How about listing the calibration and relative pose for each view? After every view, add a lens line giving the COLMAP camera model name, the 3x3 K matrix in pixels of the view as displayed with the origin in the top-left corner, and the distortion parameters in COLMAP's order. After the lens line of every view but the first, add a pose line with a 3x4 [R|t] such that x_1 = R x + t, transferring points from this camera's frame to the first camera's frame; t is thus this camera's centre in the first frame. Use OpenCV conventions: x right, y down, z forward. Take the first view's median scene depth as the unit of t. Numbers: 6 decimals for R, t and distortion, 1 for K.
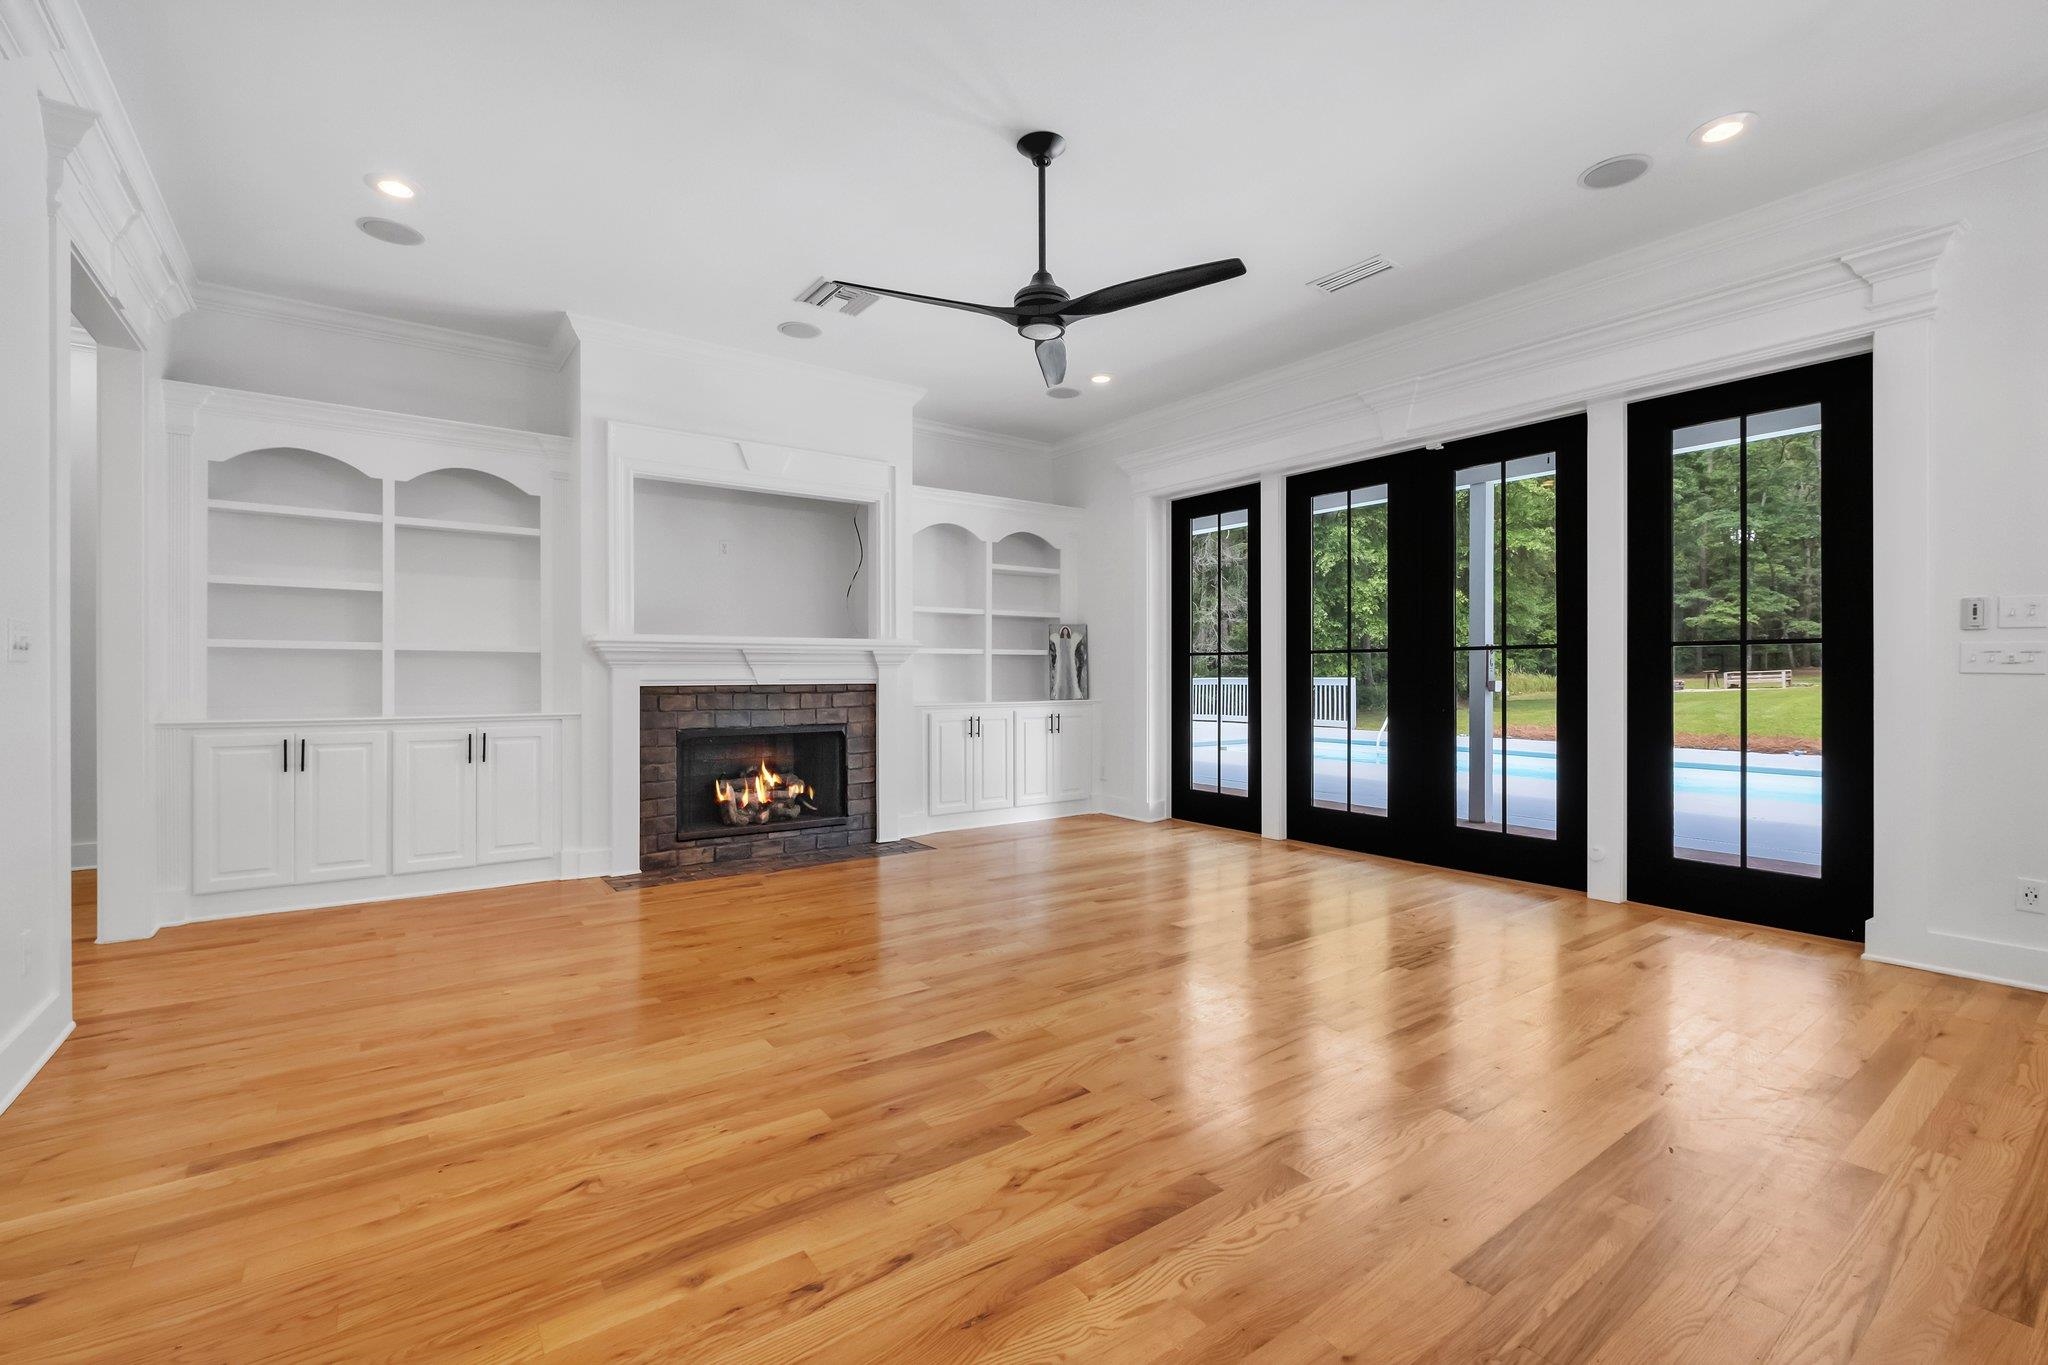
lens RADIAL K [[895.1, 0, 1030.7], [0, 895.1, 672.2], [0, 0, 1]] dist [-0.004540, -0.000650]
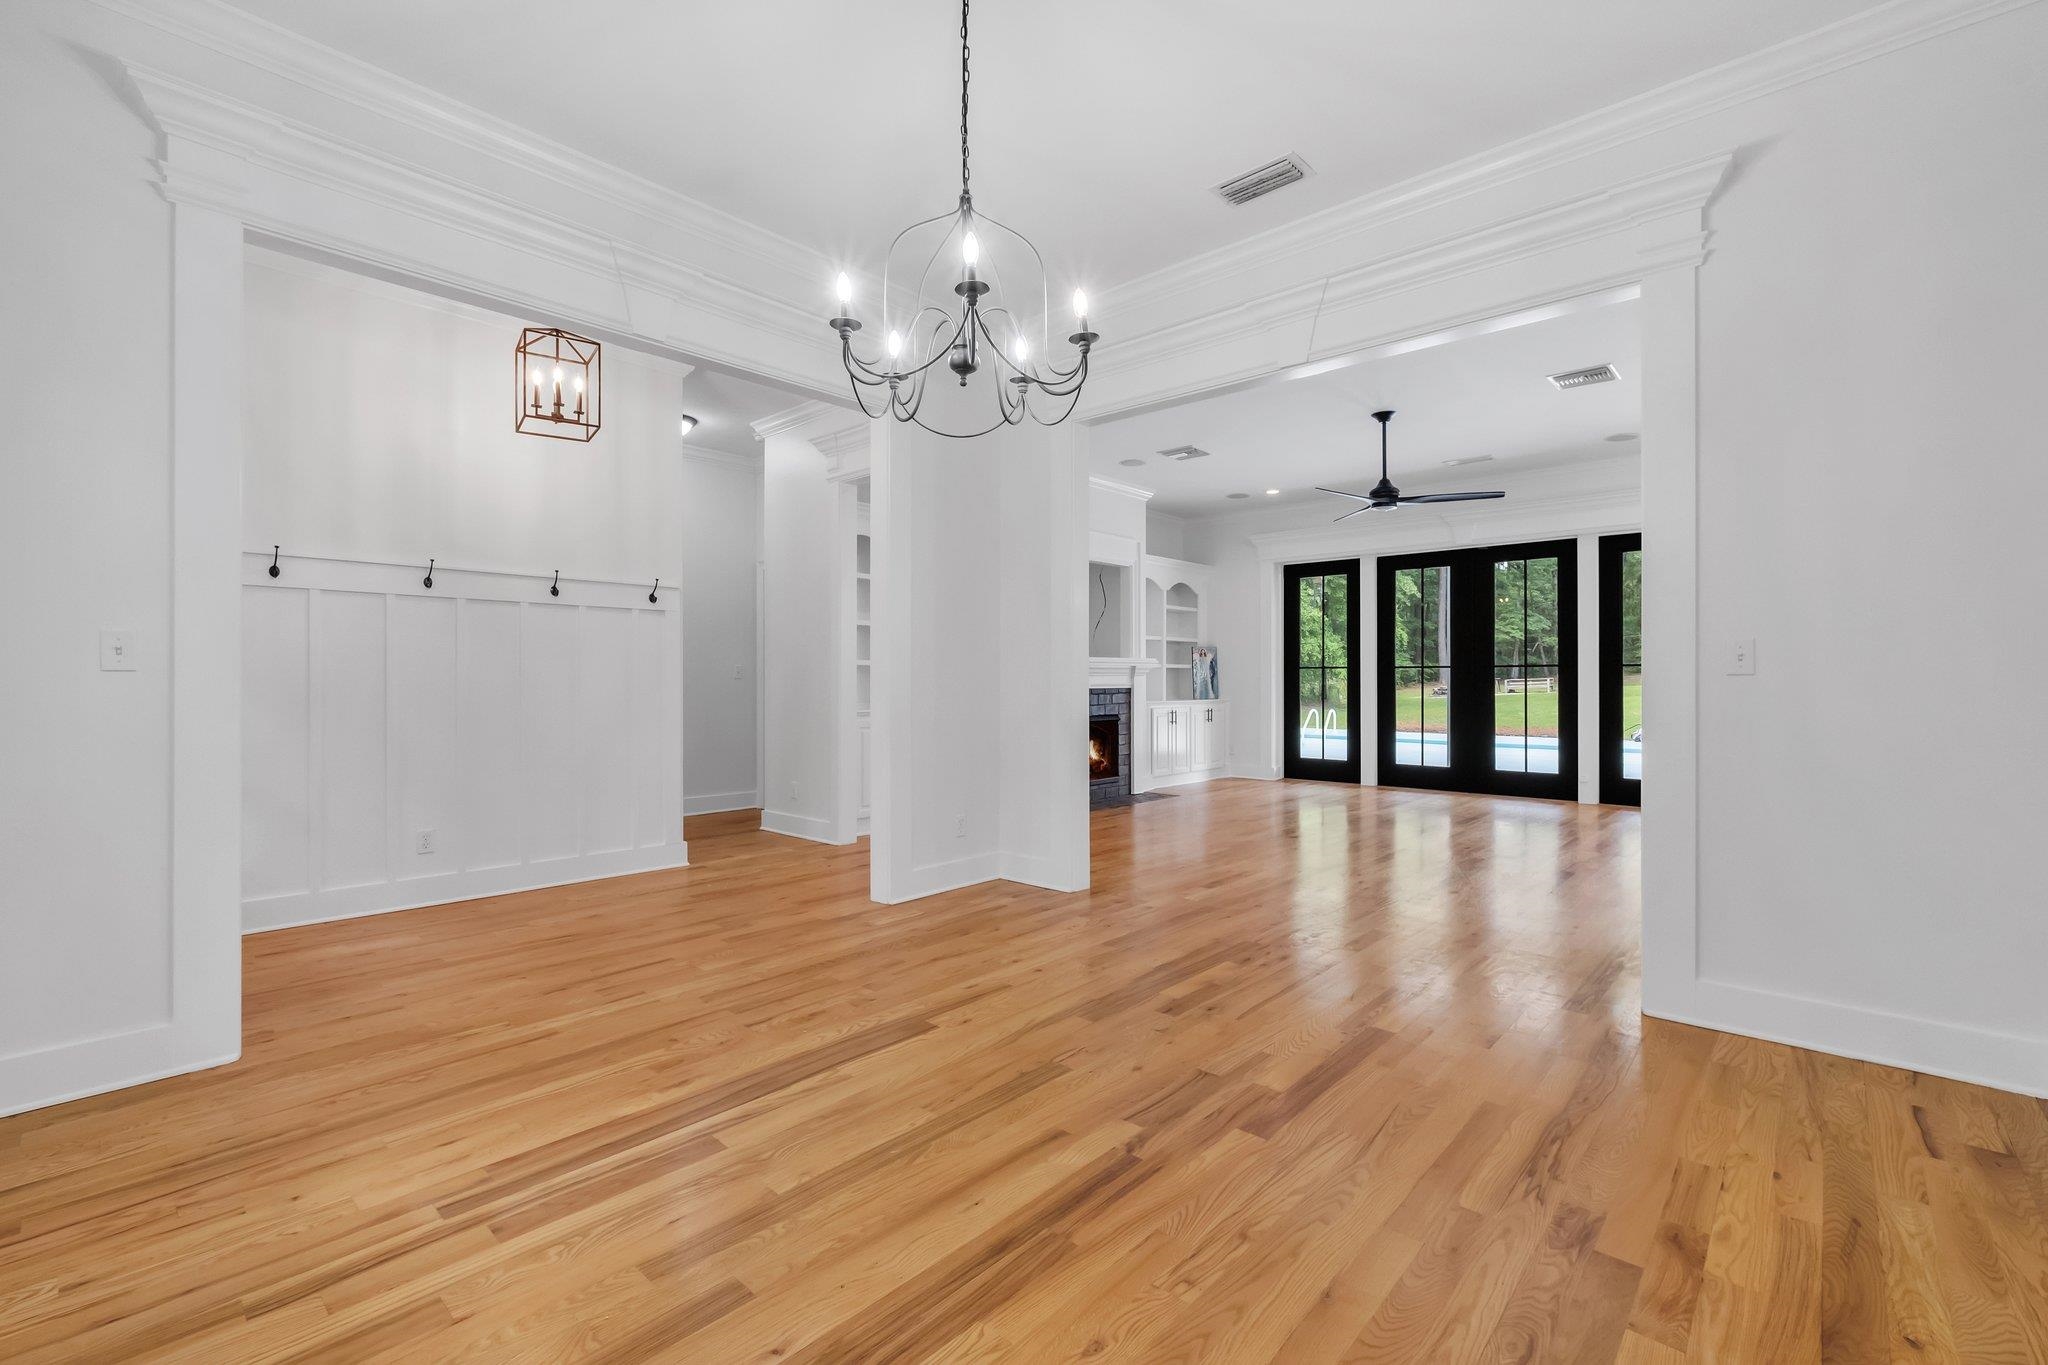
lens RADIAL K [[895.1, 0, 1036.2], [0, 895.1, 676.2], [0, 0, 1]] dist [-0.004540, -0.000650]
pose [[0.979763, 0.002983, 0.200141, -0.638674], [-0.002295, 0.999991, -0.003670, -0.001044], [-0.200150, 0.003137, 0.979760, -0.439330]]
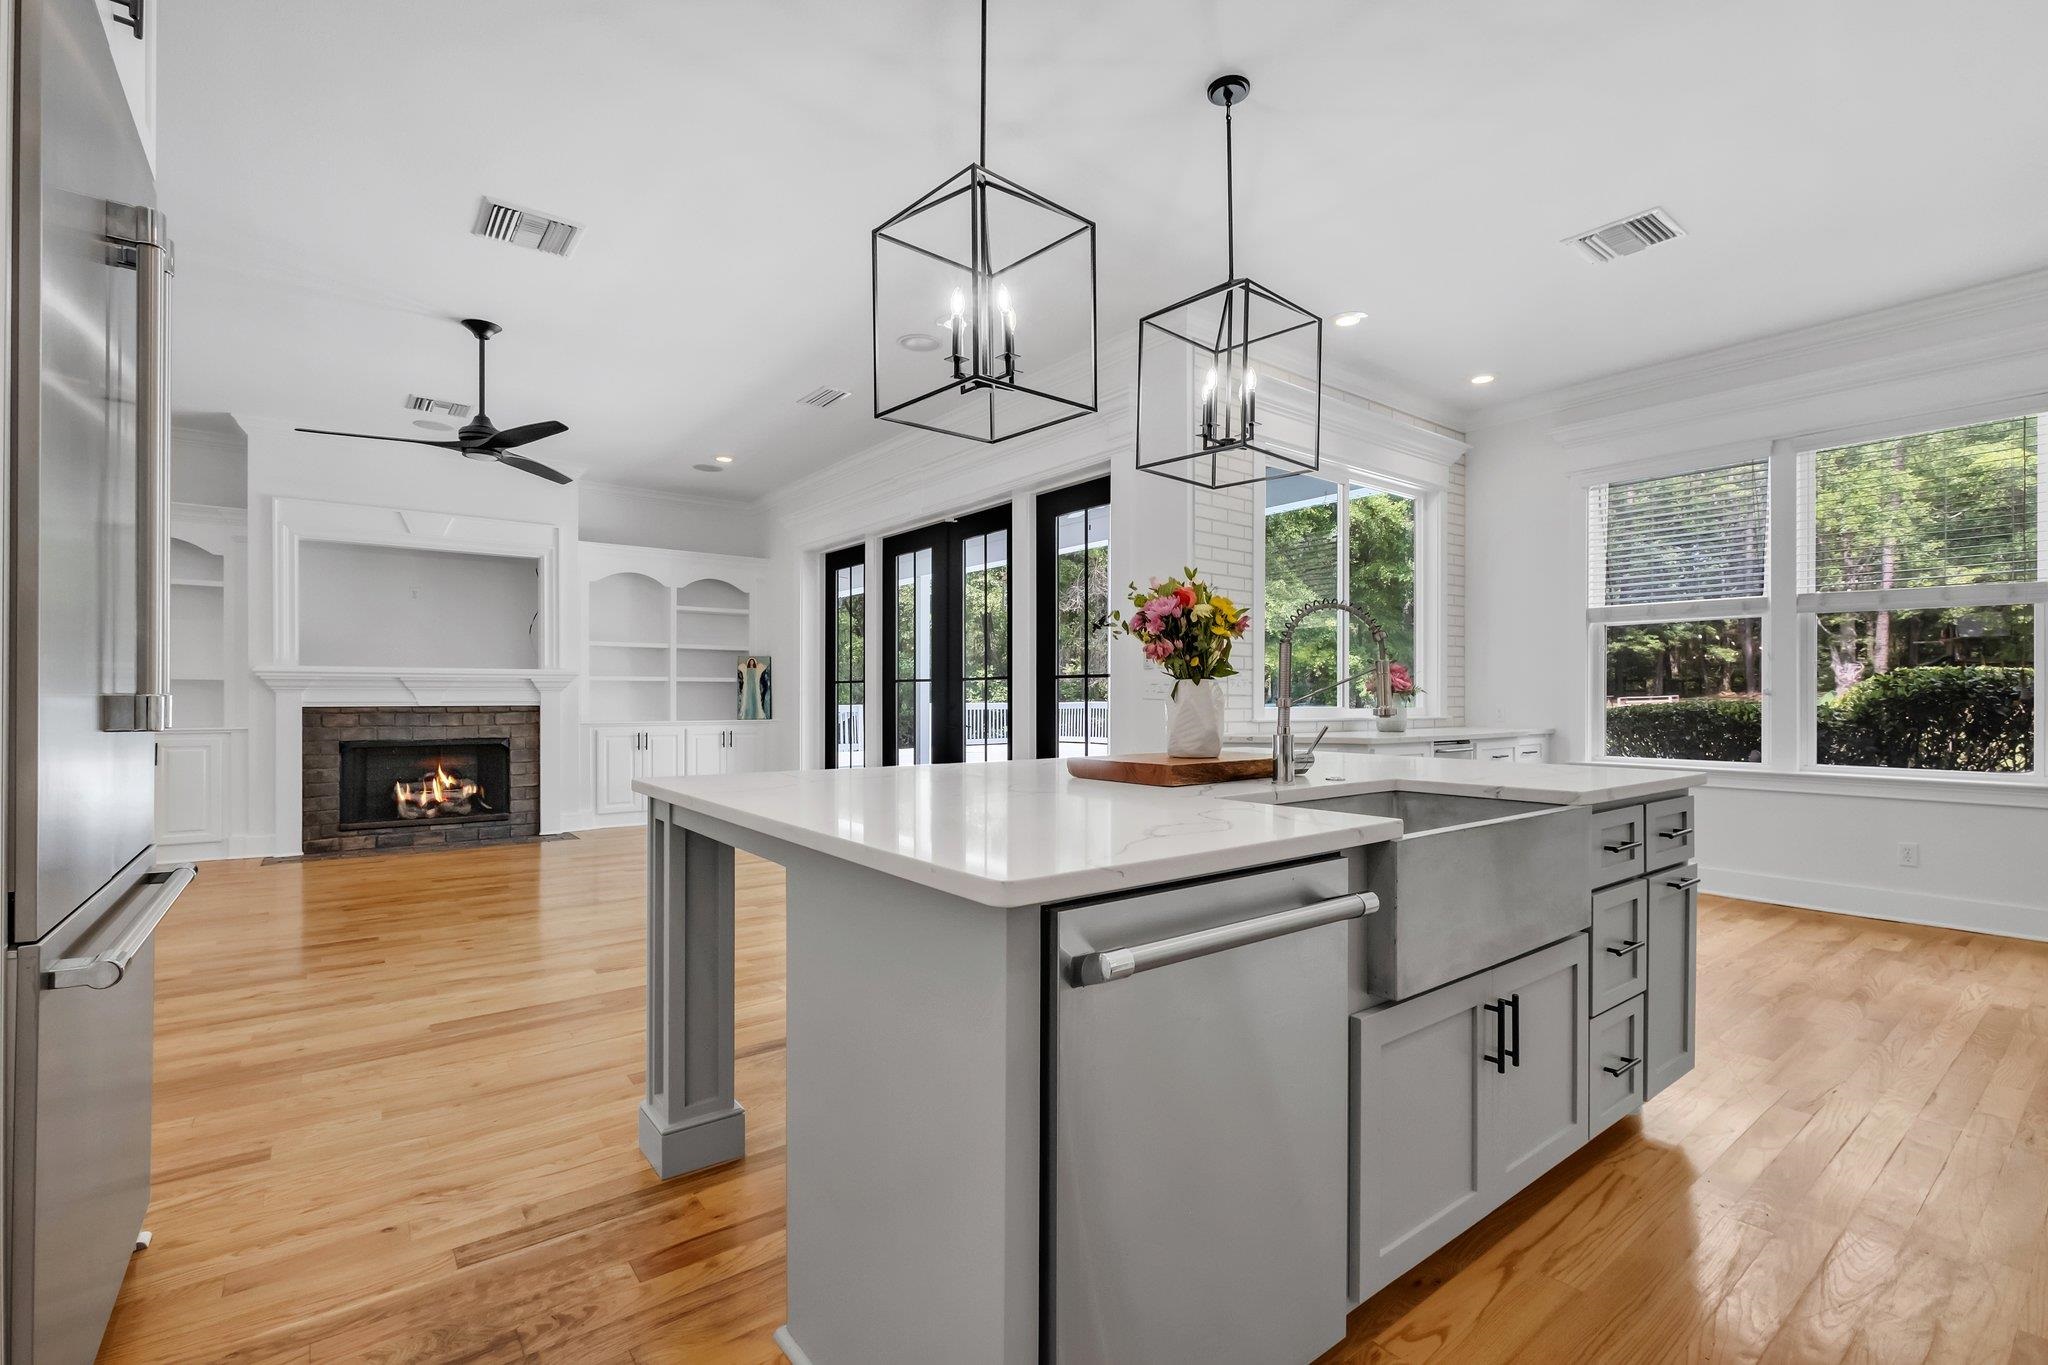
lens RADIAL K [[895.1, 0, 1041.4], [0, 895.1, 699.0], [0, 0, 1]] dist [-0.004540, -0.000650]
pose [[0.999319, 0.003164, 0.036755, 0.477046], [-0.003316, 0.999986, 0.004078, -0.003395], [-0.036741, -0.004197, 0.999316, -0.253164]]
